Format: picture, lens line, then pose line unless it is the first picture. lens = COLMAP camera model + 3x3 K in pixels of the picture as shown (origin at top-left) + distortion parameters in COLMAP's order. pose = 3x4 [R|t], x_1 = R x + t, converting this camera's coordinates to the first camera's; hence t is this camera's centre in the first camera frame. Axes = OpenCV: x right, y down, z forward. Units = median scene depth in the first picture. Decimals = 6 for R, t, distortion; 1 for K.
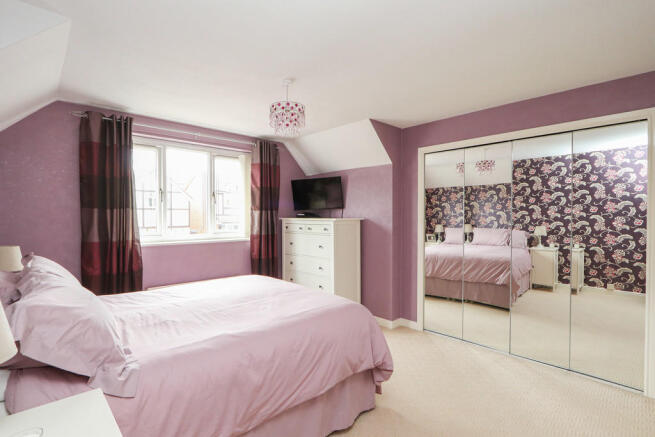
lens RADIAL K [[317.9, 0, 327.5], [0, 317.9, 218.5], [0, 0, 1]] dist [-0.000075, 0.000015]
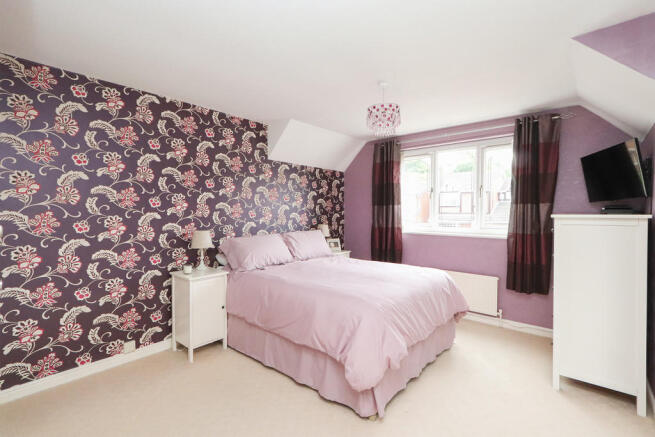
lens RADIAL K [[303.7, 0, 313.1], [0, 303.7, 219.2], [0, 0, 1]] dist [-0.013912, -0.000181]
pose [[0.084443, 0.026143, -0.996085, 0.582505], [-0.008651, 0.999637, 0.025503, -0.000572], [0.996391, 0.006464, 0.084638, 0.458936]]
